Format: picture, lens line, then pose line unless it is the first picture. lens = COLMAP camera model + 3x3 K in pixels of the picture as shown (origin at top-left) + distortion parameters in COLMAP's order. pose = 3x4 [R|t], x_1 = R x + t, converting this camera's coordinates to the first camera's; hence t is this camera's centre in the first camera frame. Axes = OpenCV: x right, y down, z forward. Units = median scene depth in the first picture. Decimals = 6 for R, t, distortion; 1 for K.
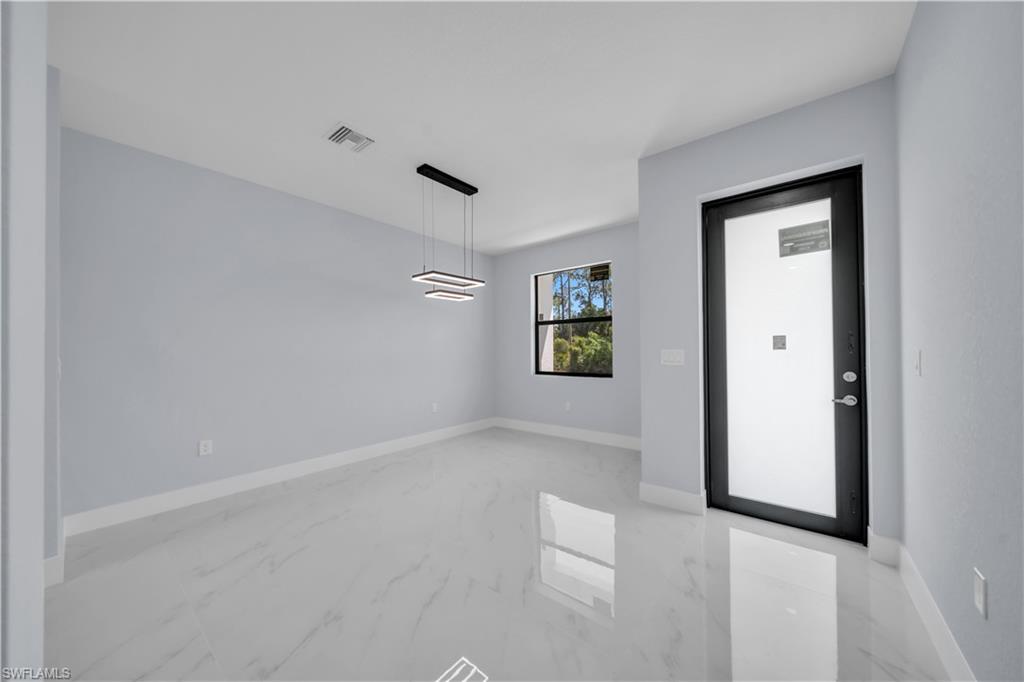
lens RADIAL K [[351.1, 0, 513.1], [0, 351.1, 344.9], [0, 0, 1]] dist [-0.007887, -0.000262]
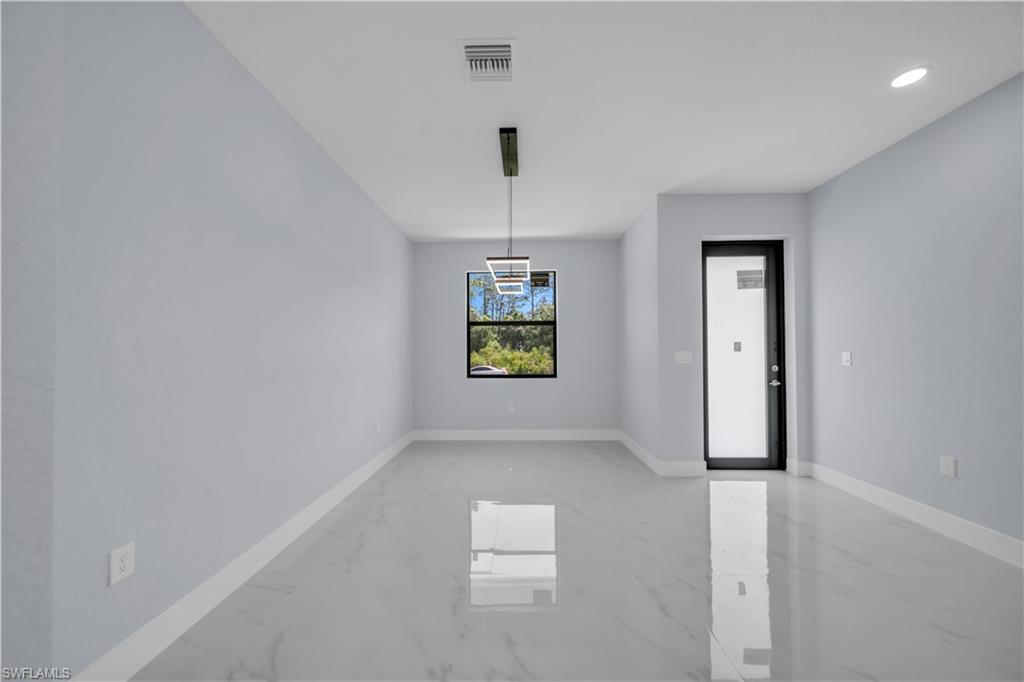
lens RADIAL K [[351.1, 0, 512.5], [0, 351.1, 346.8], [0, 0, 1]] dist [-0.007887, -0.000262]
pose [[0.795823, 0.013902, 0.605370, -0.693930], [-0.010855, 0.999903, -0.008693, 0.012472], [-0.605433, 0.000347, 0.795896, 0.310281]]
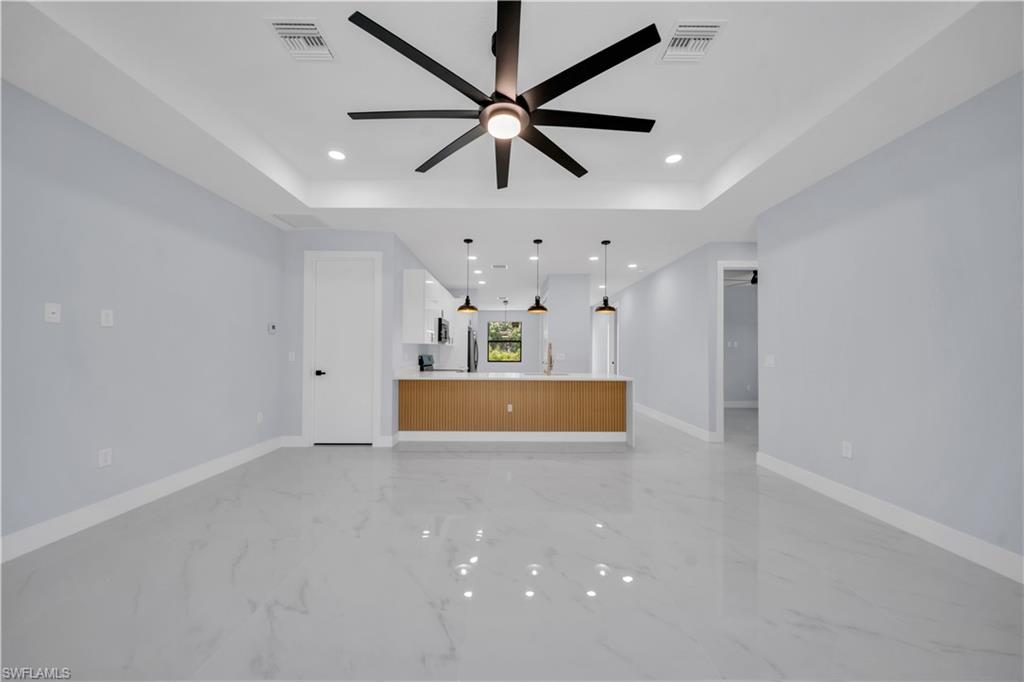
lens RADIAL K [[348.6, 0, 511.2], [0, 348.6, 344.8], [0, 0, 1]] dist [-0.008470, -0.000003]
pose [[0.775812, 0.032015, 0.630152, -2.301320], [-0.028793, 0.999468, -0.015330, -0.004484], [-0.630307, -0.006251, 0.776321, -1.710274]]
